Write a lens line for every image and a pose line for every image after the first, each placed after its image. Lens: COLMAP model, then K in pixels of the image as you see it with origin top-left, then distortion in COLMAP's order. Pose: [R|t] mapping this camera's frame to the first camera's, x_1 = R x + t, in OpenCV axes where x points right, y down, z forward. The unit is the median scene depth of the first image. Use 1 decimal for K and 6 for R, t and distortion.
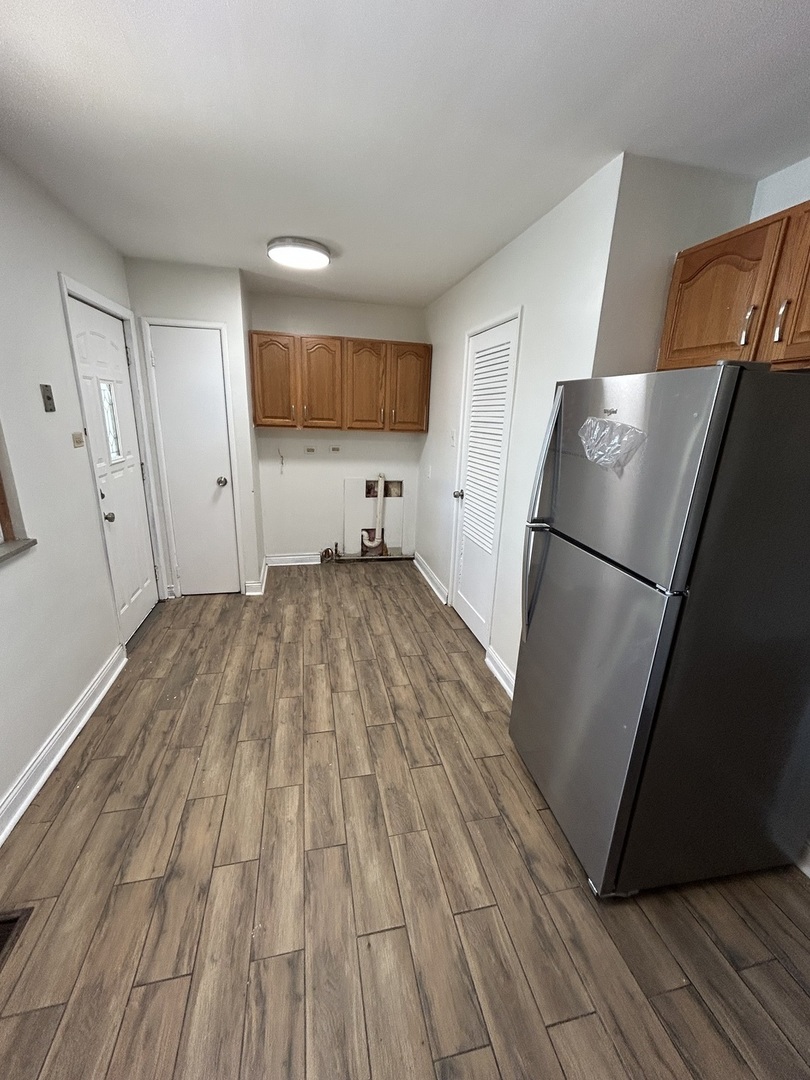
lens RADIAL K [[436.6, 0, 403.4], [0, 436.6, 539.5], [0, 0, 1]] dist [0.003425, 0.000665]
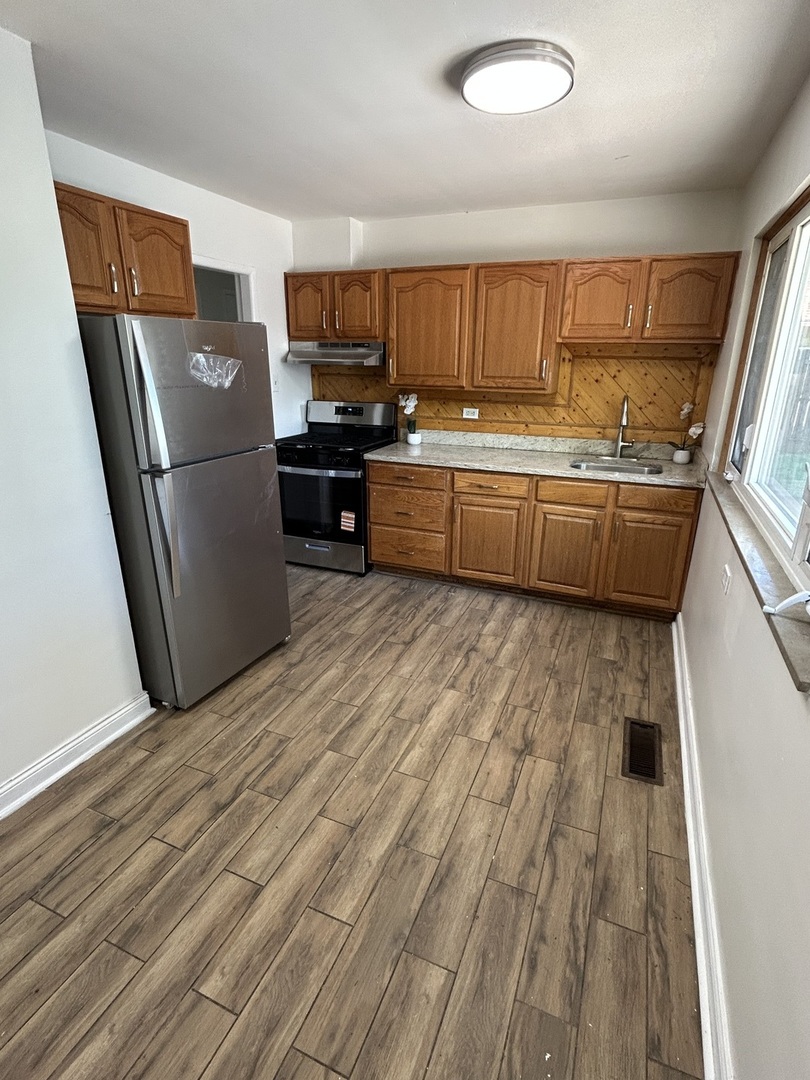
lens RADIAL K [[543.5, 0, 405.0], [0, 543.5, 540.0], [0, 0, 1]] dist [-0.006272, -0.000194]
pose [[-0.809551, -0.227114, 0.541338, -0.727665], [0.131823, 0.828255, 0.544624, -0.442546], [-0.572058, 0.512262, -0.640576, 1.411618]]
